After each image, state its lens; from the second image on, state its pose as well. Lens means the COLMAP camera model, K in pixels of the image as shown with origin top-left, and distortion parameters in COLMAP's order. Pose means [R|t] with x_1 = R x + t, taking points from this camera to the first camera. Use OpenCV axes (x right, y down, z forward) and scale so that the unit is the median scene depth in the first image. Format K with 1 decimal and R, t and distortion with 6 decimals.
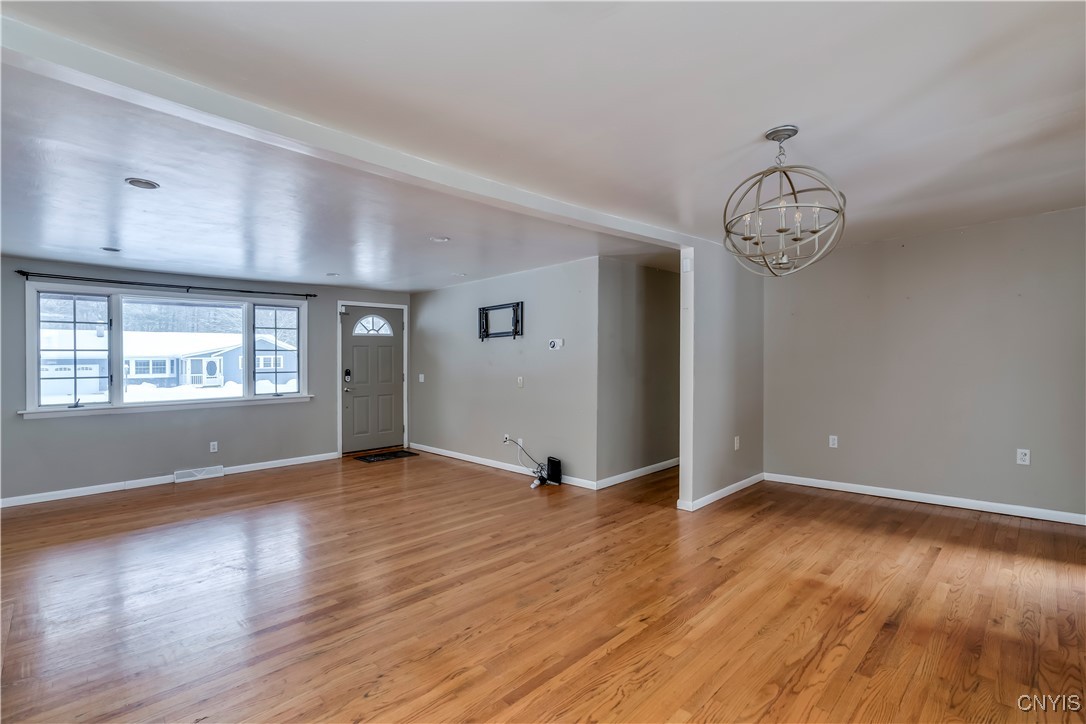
lens RADIAL K [[493.0, 0, 551.9], [0, 493.0, 370.1], [0, 0, 1]] dist [-0.004734, 0.000539]
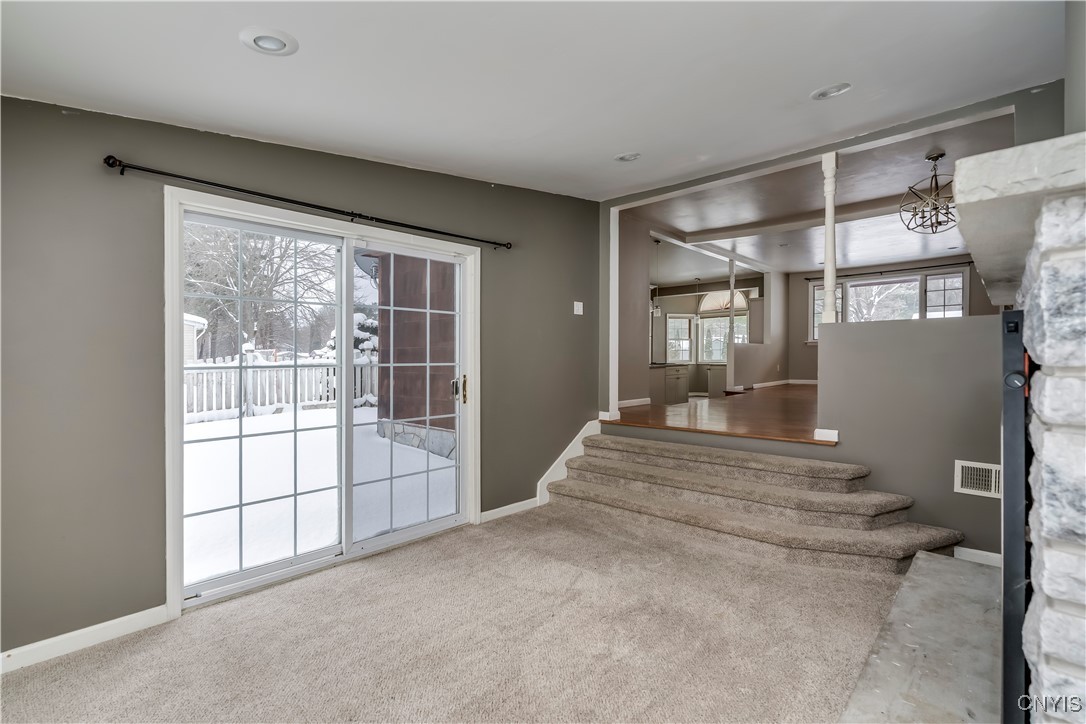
lens RADIAL K [[493.0, 0, 546.2], [0, 493.0, 359.2], [0, 0, 1]] dist [-0.004734, 0.000539]
pose [[0.042624, 0.021096, -0.998868, 0.885424], [-0.010485, 0.999731, 0.020667, 0.105580], [0.999036, 0.009592, 0.042834, -0.217452]]
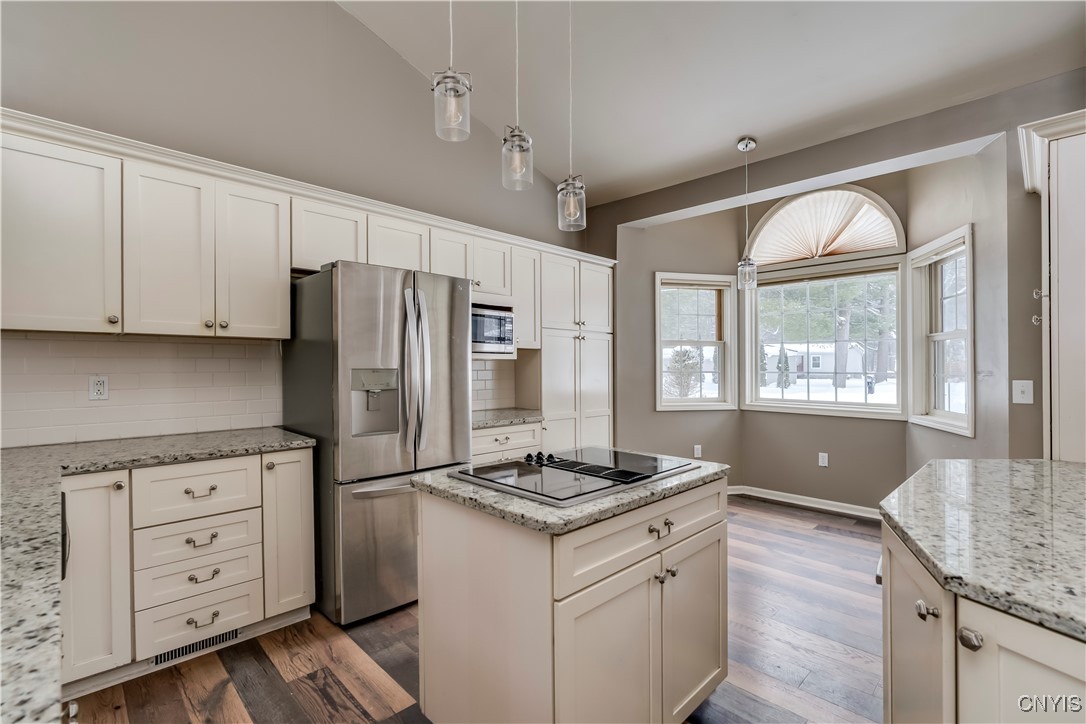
lens RADIAL K [[493.0, 0, 542.6], [0, 493.0, 365.2], [0, 0, 1]] dist [-0.004734, 0.000539]
pose [[-0.014926, 0.017505, -0.999735, -0.505061], [-0.014216, 0.999742, 0.017717, 0.080651], [0.999788, 0.014476, -0.014673, 0.247432]]
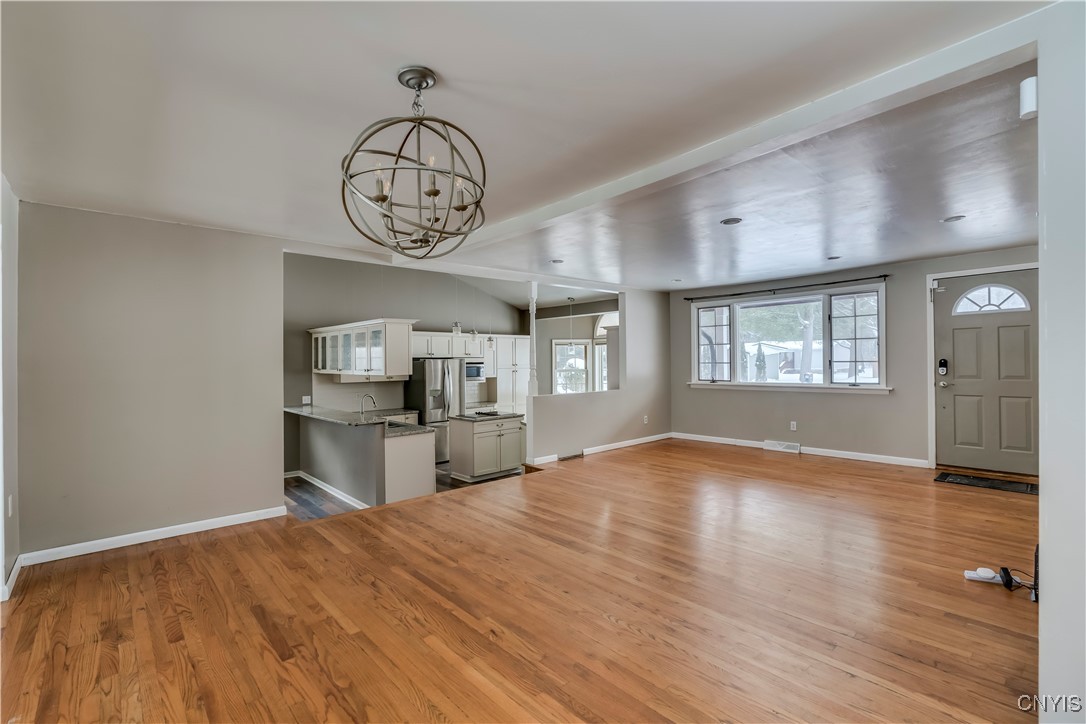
lens RADIAL K [[493.0, 0, 549.4], [0, 493.0, 357.0], [0, 0, 1]] dist [-0.004734, 0.000539]
pose [[-0.046743, 0.011482, -0.998841, 0.483545], [0.000127, 0.999934, 0.011488, -0.017472], [0.998907, 0.000410, -0.046741, 0.491637]]
